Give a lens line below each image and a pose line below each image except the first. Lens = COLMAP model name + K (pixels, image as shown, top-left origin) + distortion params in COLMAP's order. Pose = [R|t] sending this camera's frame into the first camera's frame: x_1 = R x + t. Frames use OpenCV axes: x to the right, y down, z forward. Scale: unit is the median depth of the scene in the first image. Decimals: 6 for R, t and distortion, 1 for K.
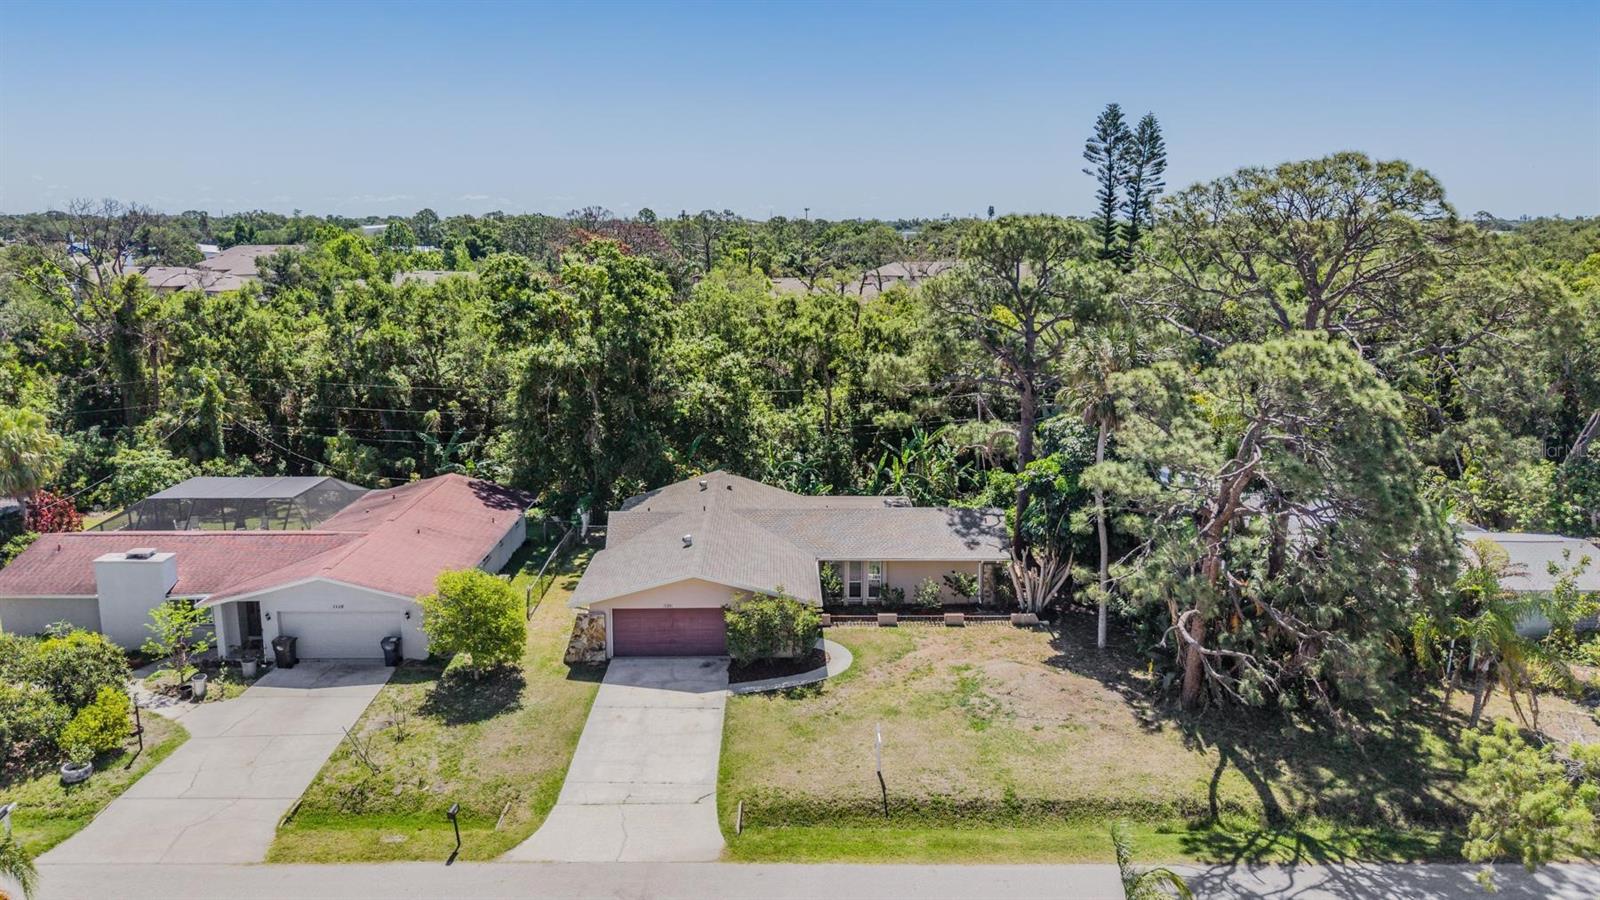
lens RADIAL K [[1112.5, 0, 800.0], [0, 1112.5, 450.0], [0, 0, 1]] dist [0.002721, -0.002294]
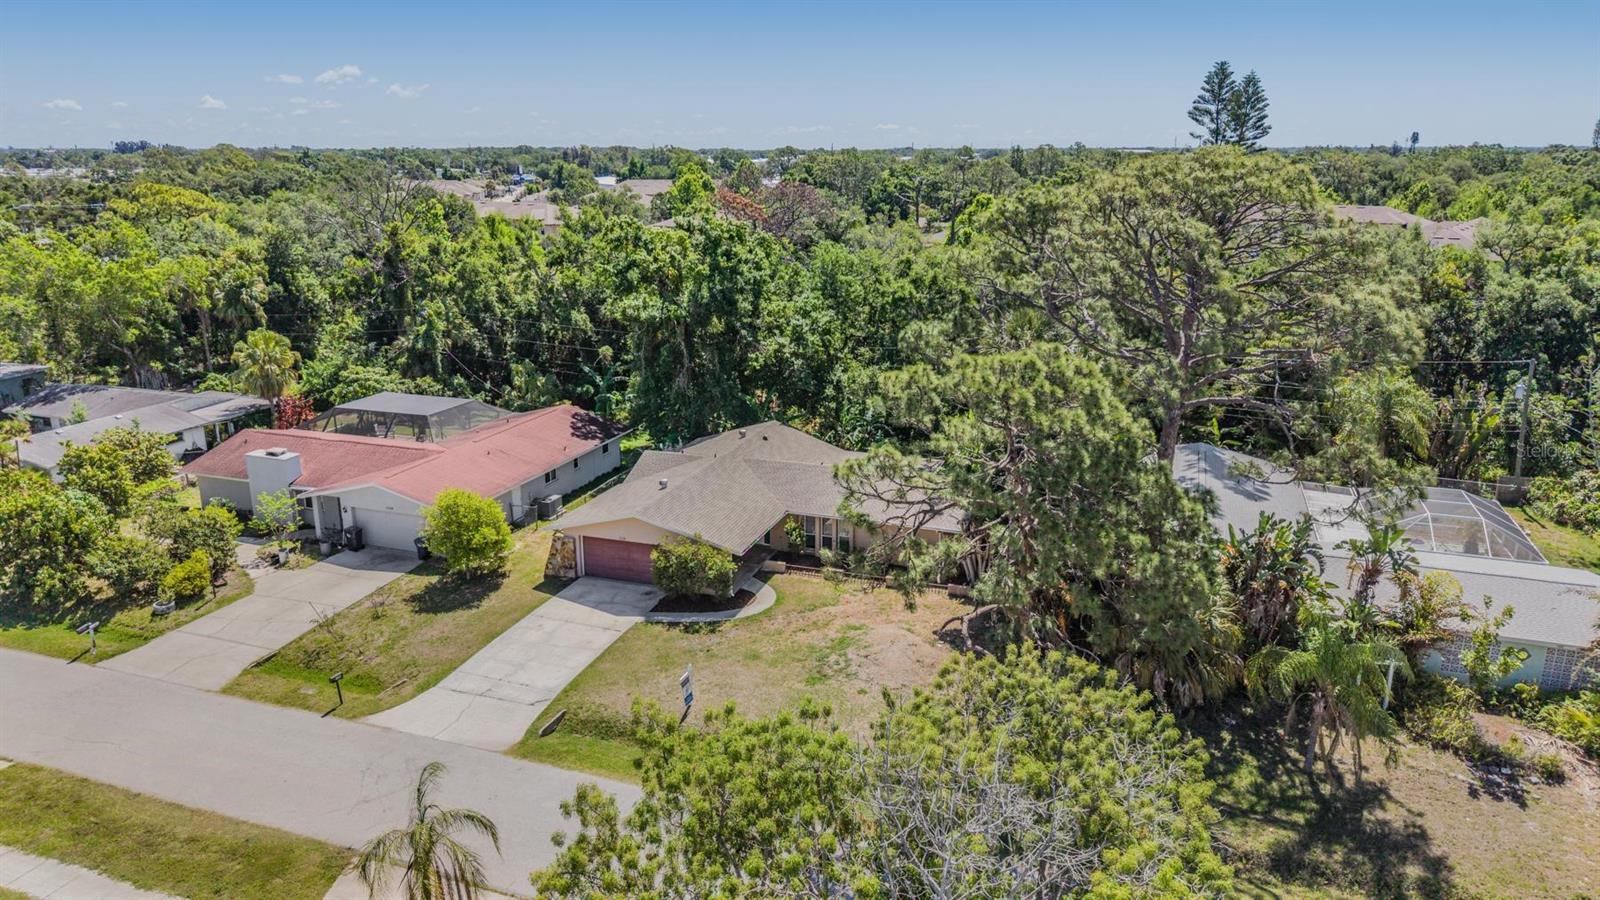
lens RADIAL K [[1078.9, 0, 802.1], [0, 1078.9, 441.7], [0, 0, 1]] dist [0.000422, 0.000269]
pose [[0.937595, 0.088230, -0.336350, 0.435031], [-0.067332, 0.995033, 0.073321, -0.056422], [0.341149, -0.046098, 0.938878, 0.013561]]
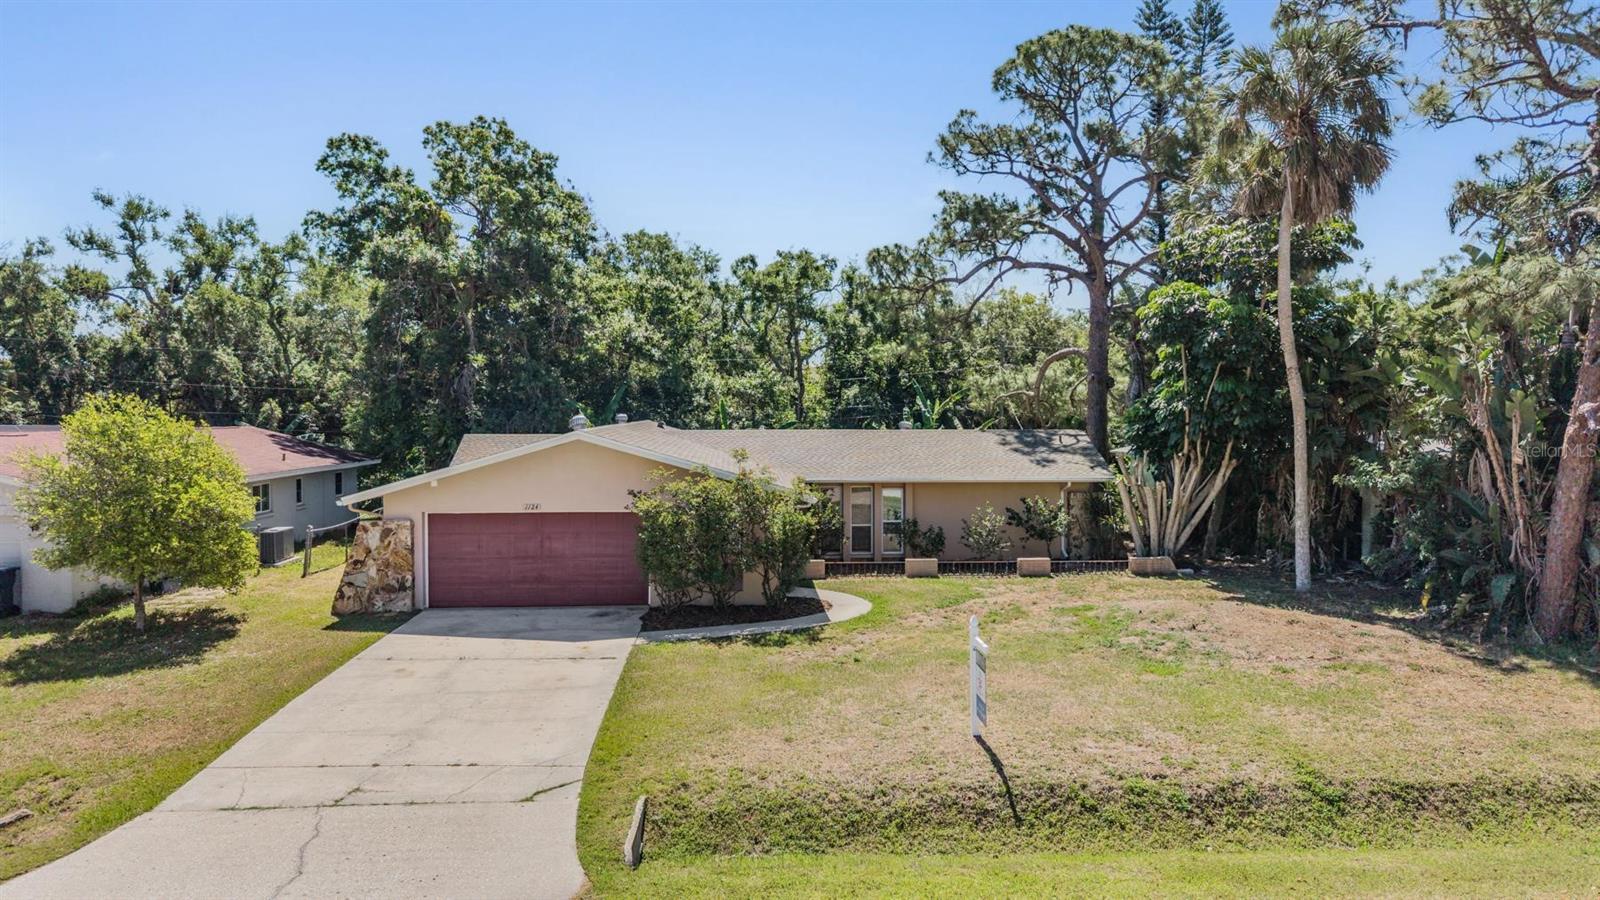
lens RADIAL K [[1078.9, 0, 802.1], [0, 1078.9, 441.7], [0, 0, 1]] dist [0.000422, 0.000269]
pose [[0.998944, -0.004539, 0.045714, -0.011461], [0.012481, 0.984494, -0.174974, 0.207211], [-0.044211, 0.175360, 0.983511, 0.481323]]
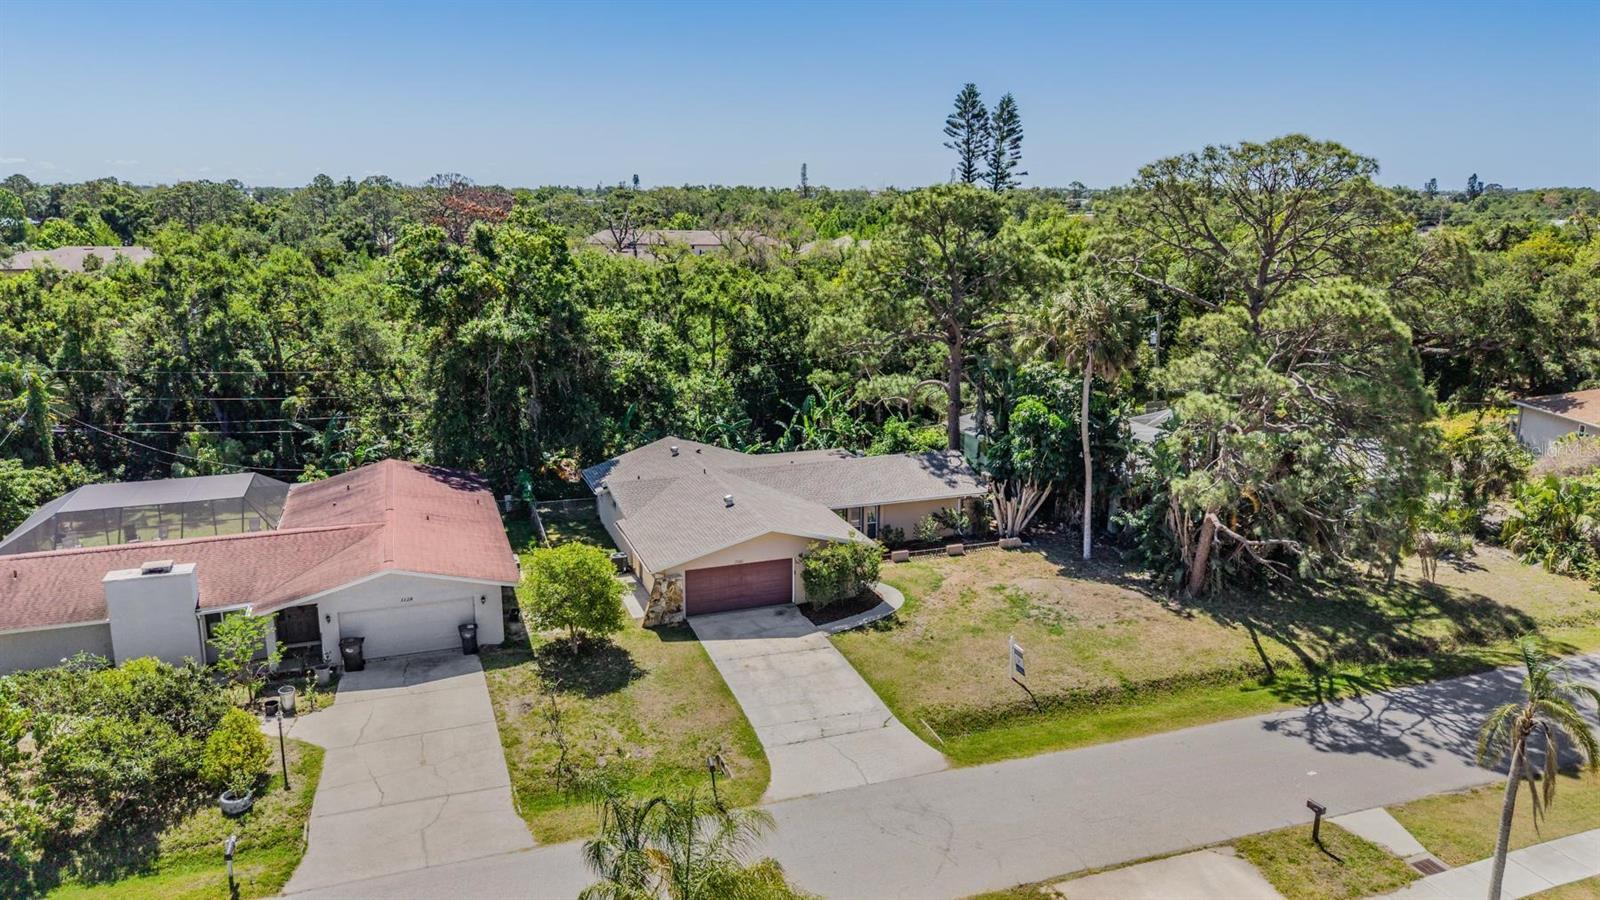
lens RADIAL K [[1100.4, 0, 800.0], [0, 1100.4, 450.0], [0, 0, 1]] dist [0.005906, -0.001124]
pose [[0.945496, -0.074232, 0.317060, -0.392512], [0.064876, 0.997092, 0.039982, -0.001819], [-0.319106, -0.017234, 0.947562, 0.006580]]
